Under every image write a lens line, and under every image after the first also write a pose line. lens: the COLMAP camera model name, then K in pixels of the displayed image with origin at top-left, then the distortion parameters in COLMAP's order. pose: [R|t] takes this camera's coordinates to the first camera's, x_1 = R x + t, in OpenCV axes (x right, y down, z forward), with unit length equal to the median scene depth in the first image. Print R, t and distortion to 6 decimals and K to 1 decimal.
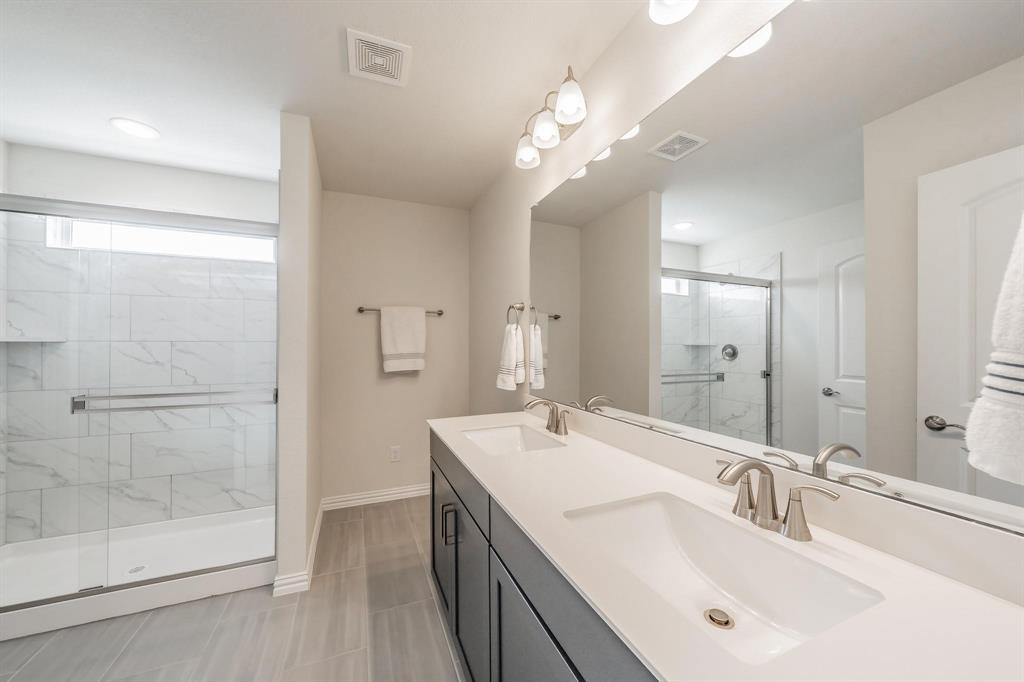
lens RADIAL K [[375.9, 0, 513.1], [0, 375.9, 341.9], [0, 0, 1]] dist [0.001265, -0.000073]
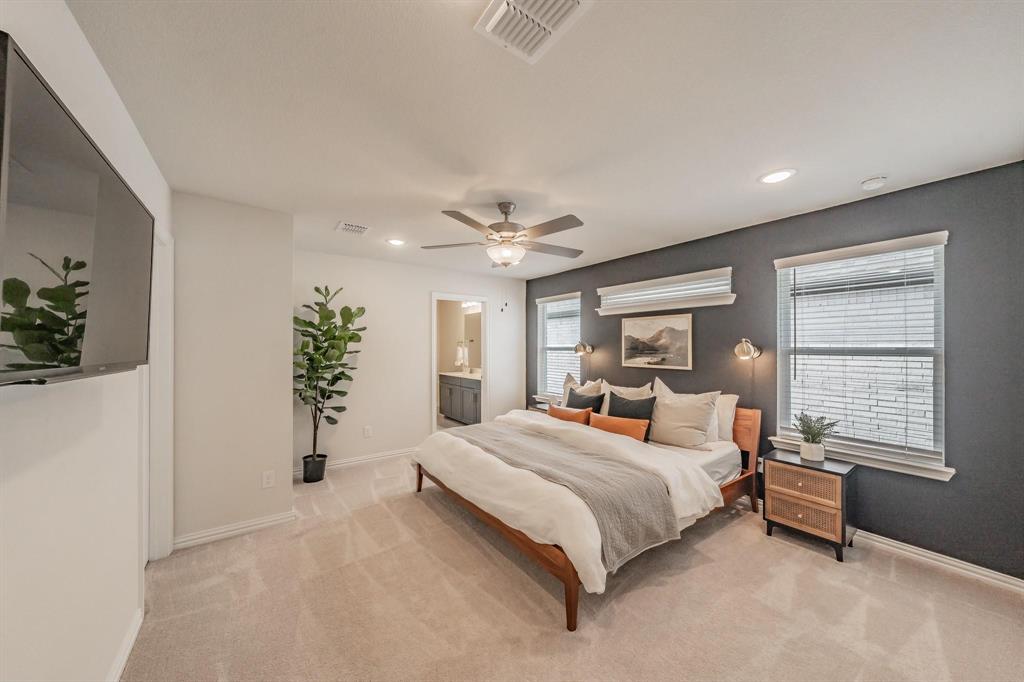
lens RADIAL K [[360.6, 0, 511.2], [0, 360.6, 344.5], [0, 0, 1]] dist [-0.001157, 0.000022]
pose [[0.975576, 0.004120, 0.219626, -0.272850], [-0.003343, 0.999987, -0.003909, -0.059041], [-0.219639, 0.003080, 0.975576, -2.418523]]
